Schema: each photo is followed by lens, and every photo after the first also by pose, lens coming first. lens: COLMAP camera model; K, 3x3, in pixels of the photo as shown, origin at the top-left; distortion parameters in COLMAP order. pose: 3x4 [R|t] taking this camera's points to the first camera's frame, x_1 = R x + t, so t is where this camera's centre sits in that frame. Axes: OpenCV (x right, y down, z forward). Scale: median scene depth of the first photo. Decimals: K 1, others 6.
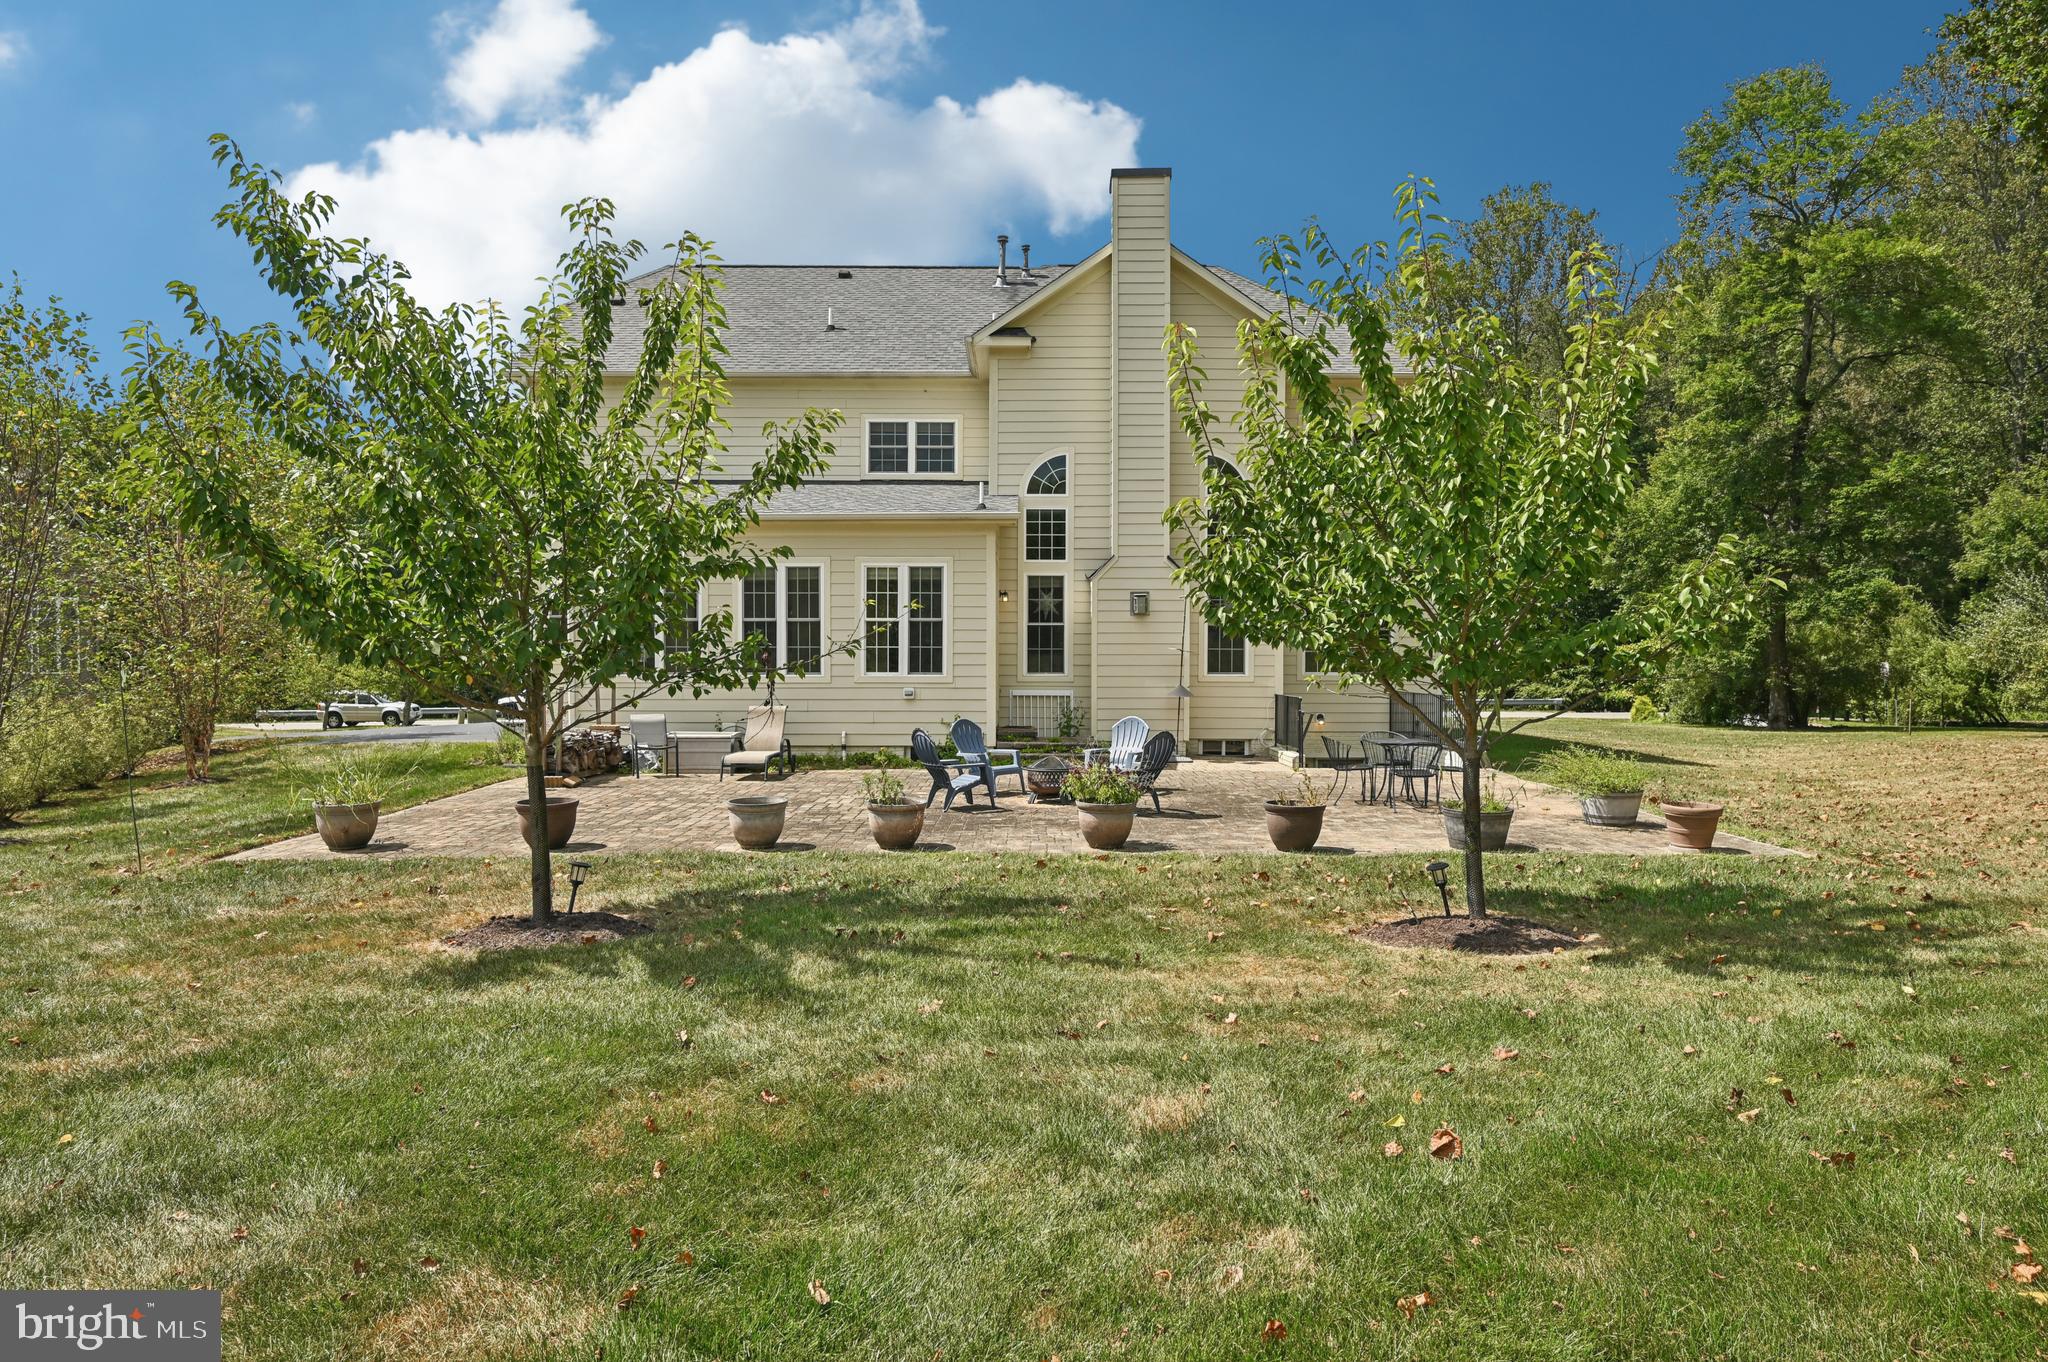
lens RADIAL K [[1239.9, 0, 1014.1], [0, 1239.9, 678.8], [0, 0, 1]] dist [0.007500, 0.000165]
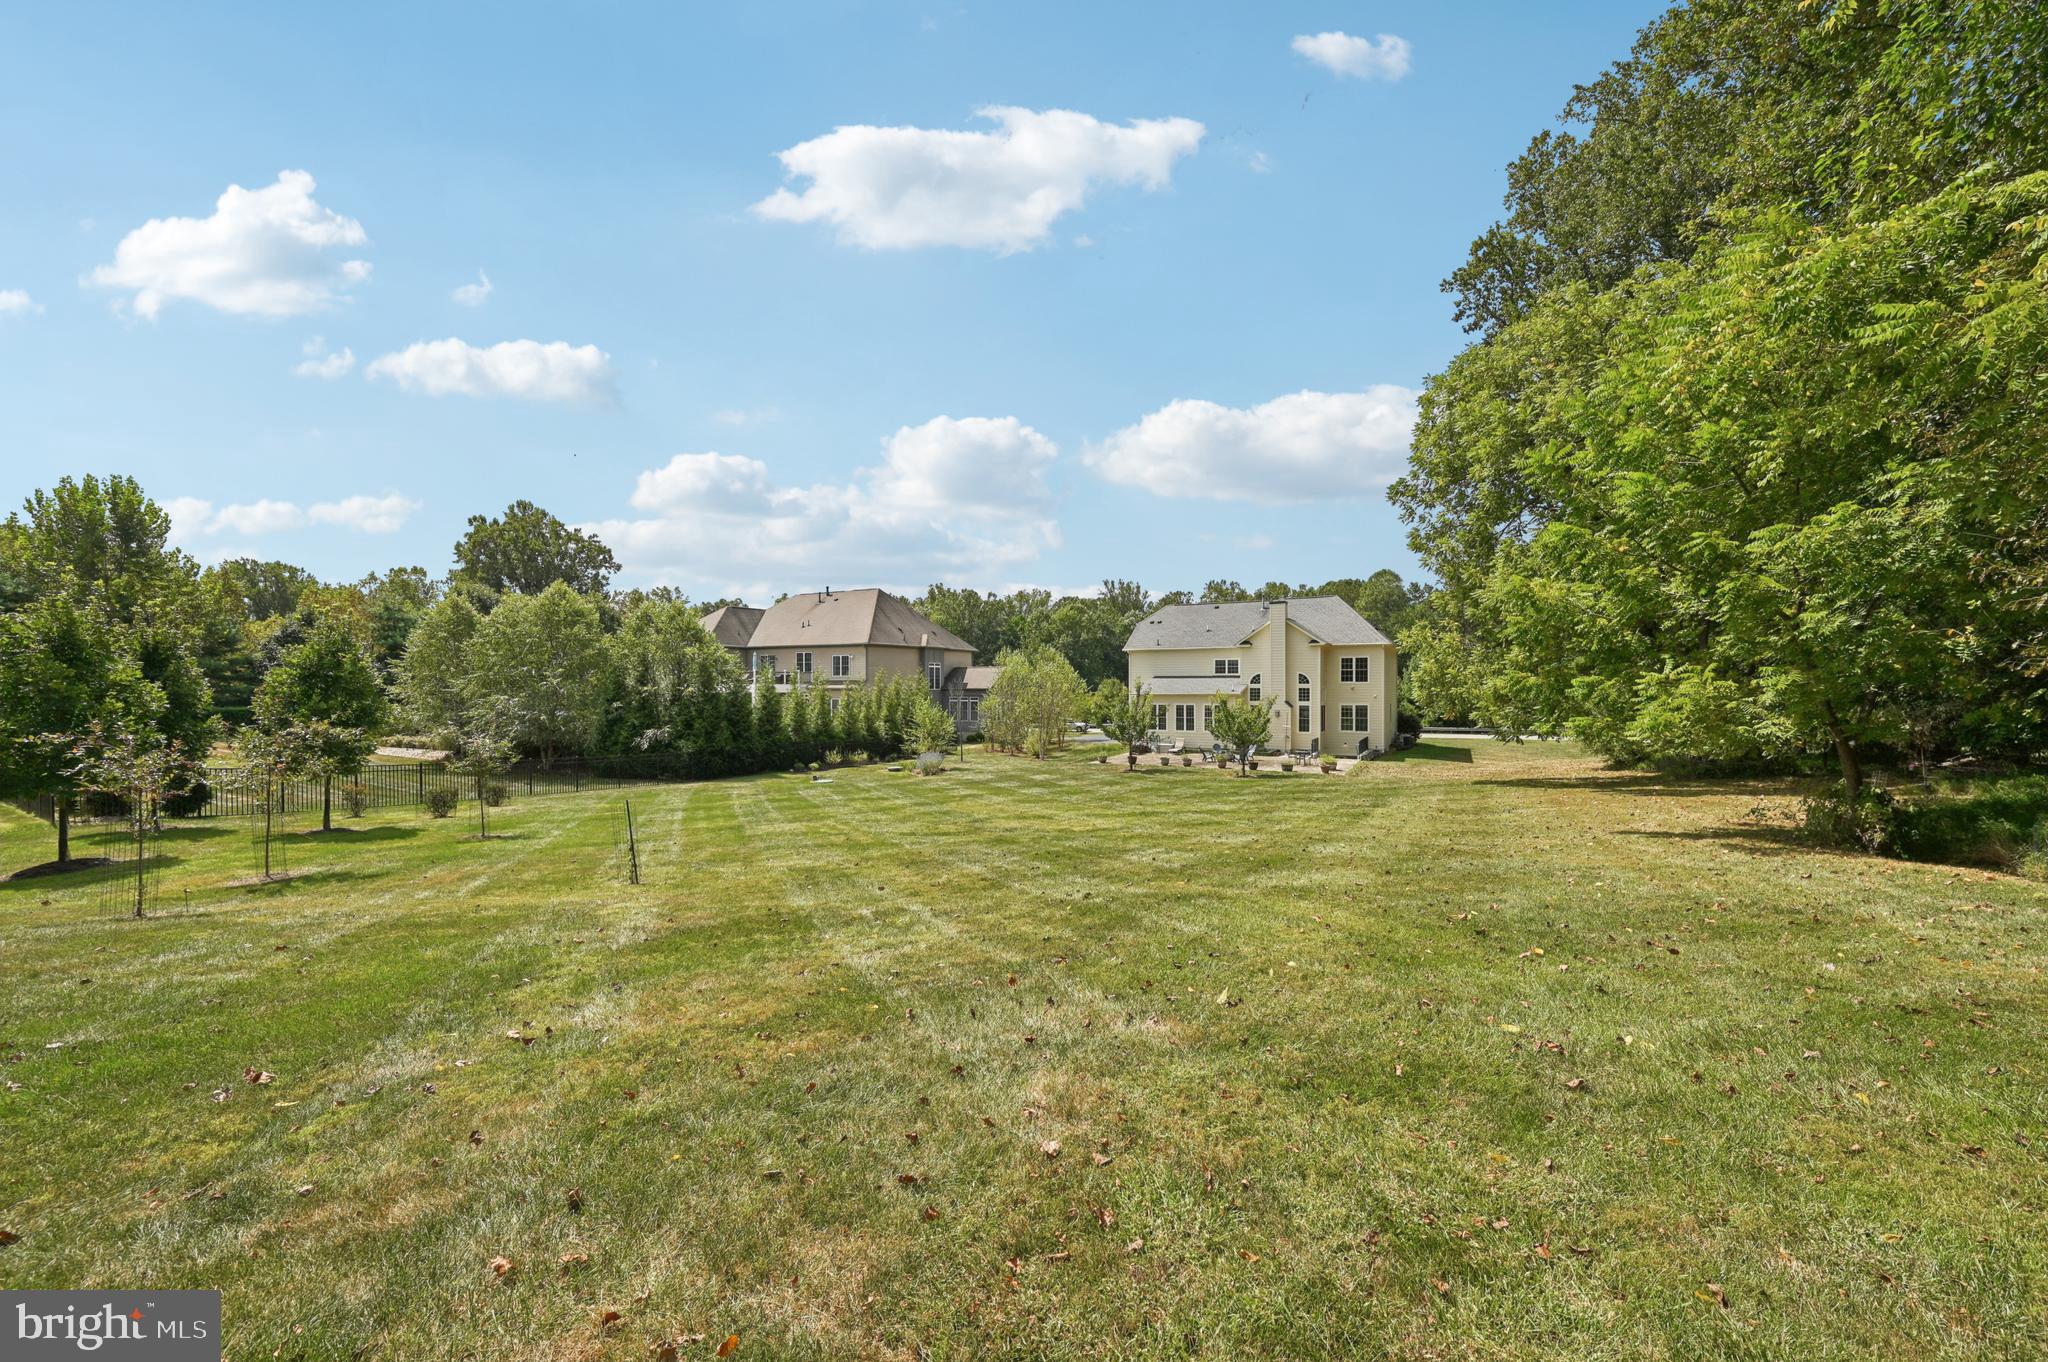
lens RADIAL K [[796.2, 0, 1020.1], [0, 796.2, 691.2], [0, 0, 1]] dist [0.000982, -0.000116]
pose [[0.876316, -0.006242, -0.481697, 0.594264], [-0.001469, 0.999877, -0.015631, -0.089297], [0.481735, 0.014405, 0.876198, -1.560826]]
